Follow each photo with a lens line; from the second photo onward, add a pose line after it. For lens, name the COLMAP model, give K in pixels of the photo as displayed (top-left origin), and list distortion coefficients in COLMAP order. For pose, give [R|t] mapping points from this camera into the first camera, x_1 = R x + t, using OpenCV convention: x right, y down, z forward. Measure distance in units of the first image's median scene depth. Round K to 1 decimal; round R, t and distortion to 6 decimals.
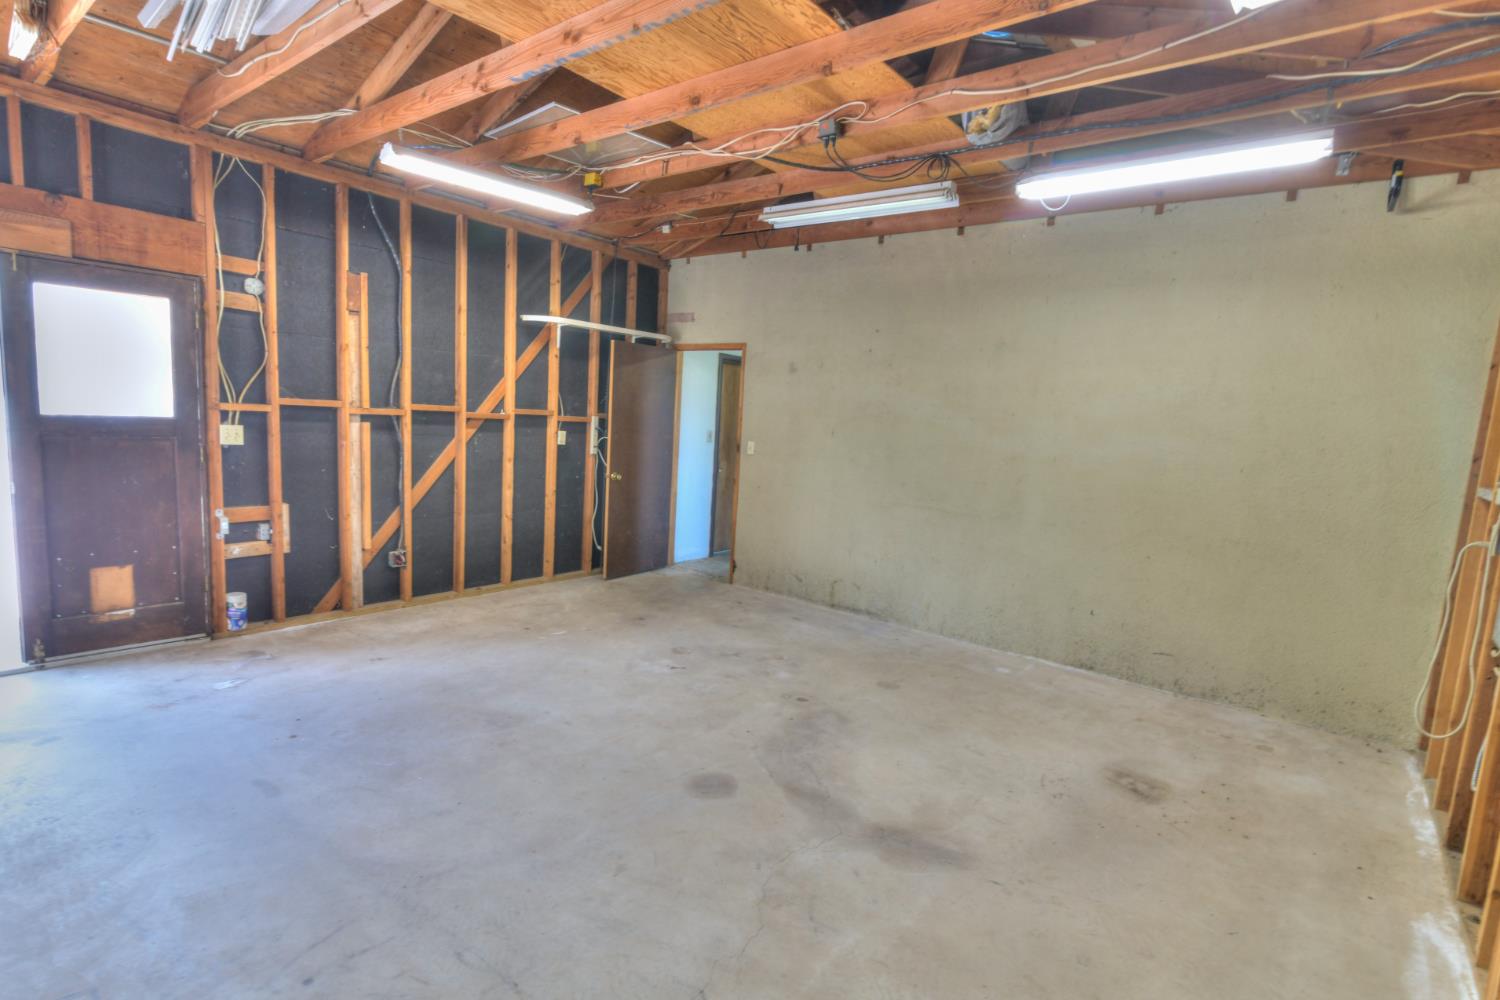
lens RADIAL K [[734.5, 0, 749.2], [0, 734.5, 509.5], [0, 0, 1]] dist [-0.003655, 0.001257]
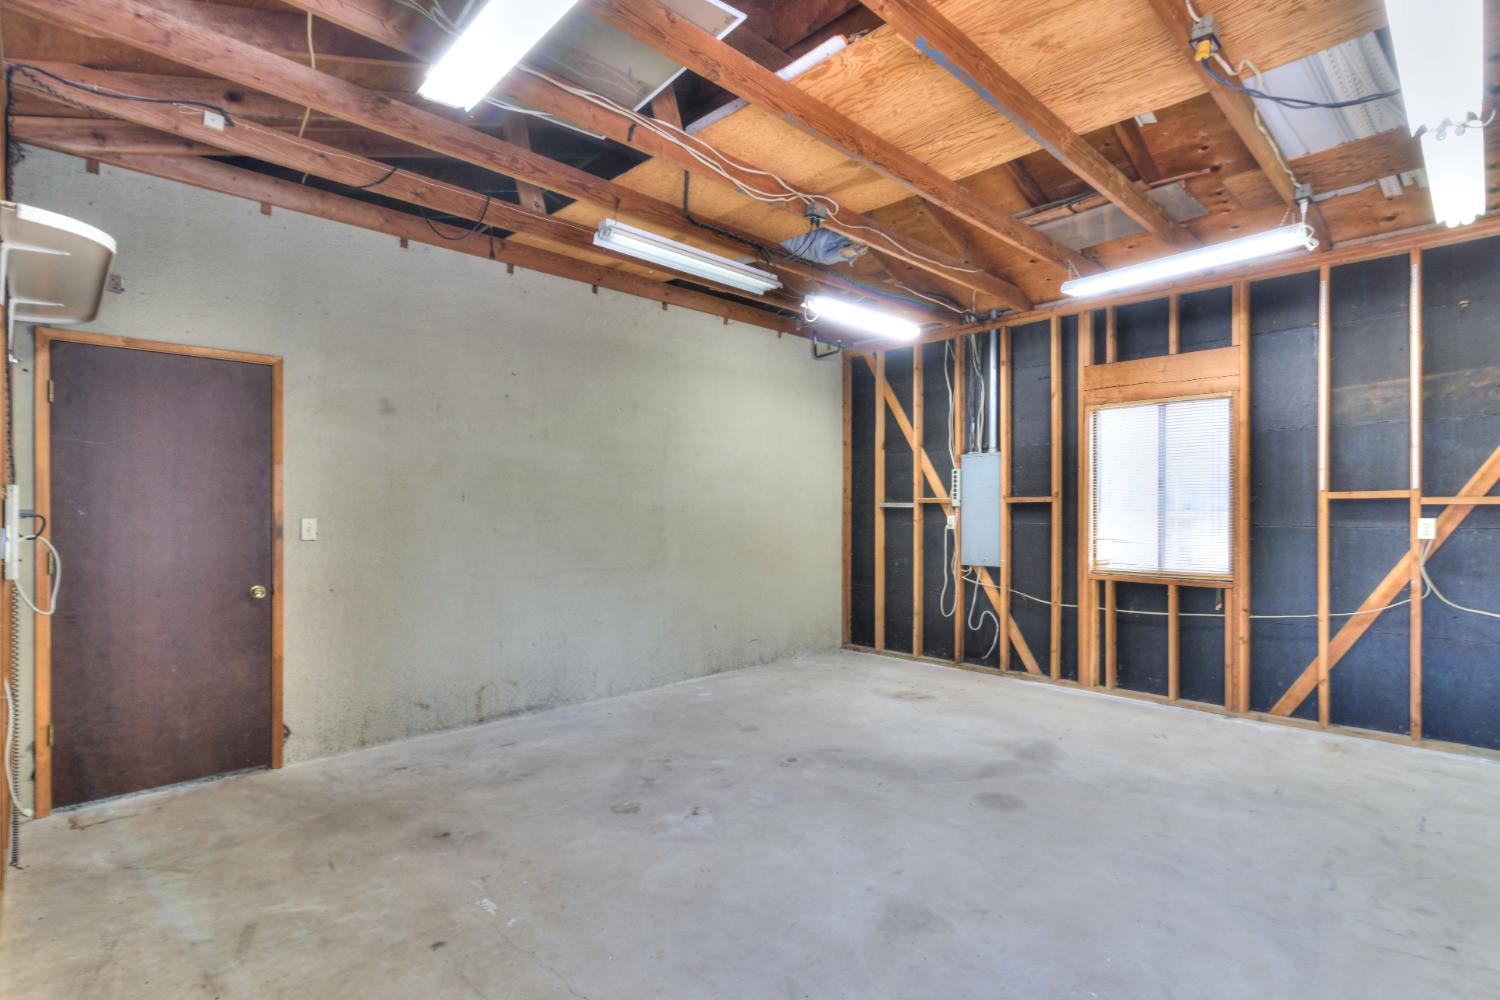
lens RADIAL K [[734.5, 0, 749.2], [0, 734.5, 509.5], [0, 0, 1]] dist [-0.003655, 0.001257]
pose [[0.118437, -0.060440, 0.991120, -0.777079], [0.134906, 0.989870, 0.044243, -0.107701], [-0.983755, 0.128468, 0.125391, 0.782075]]
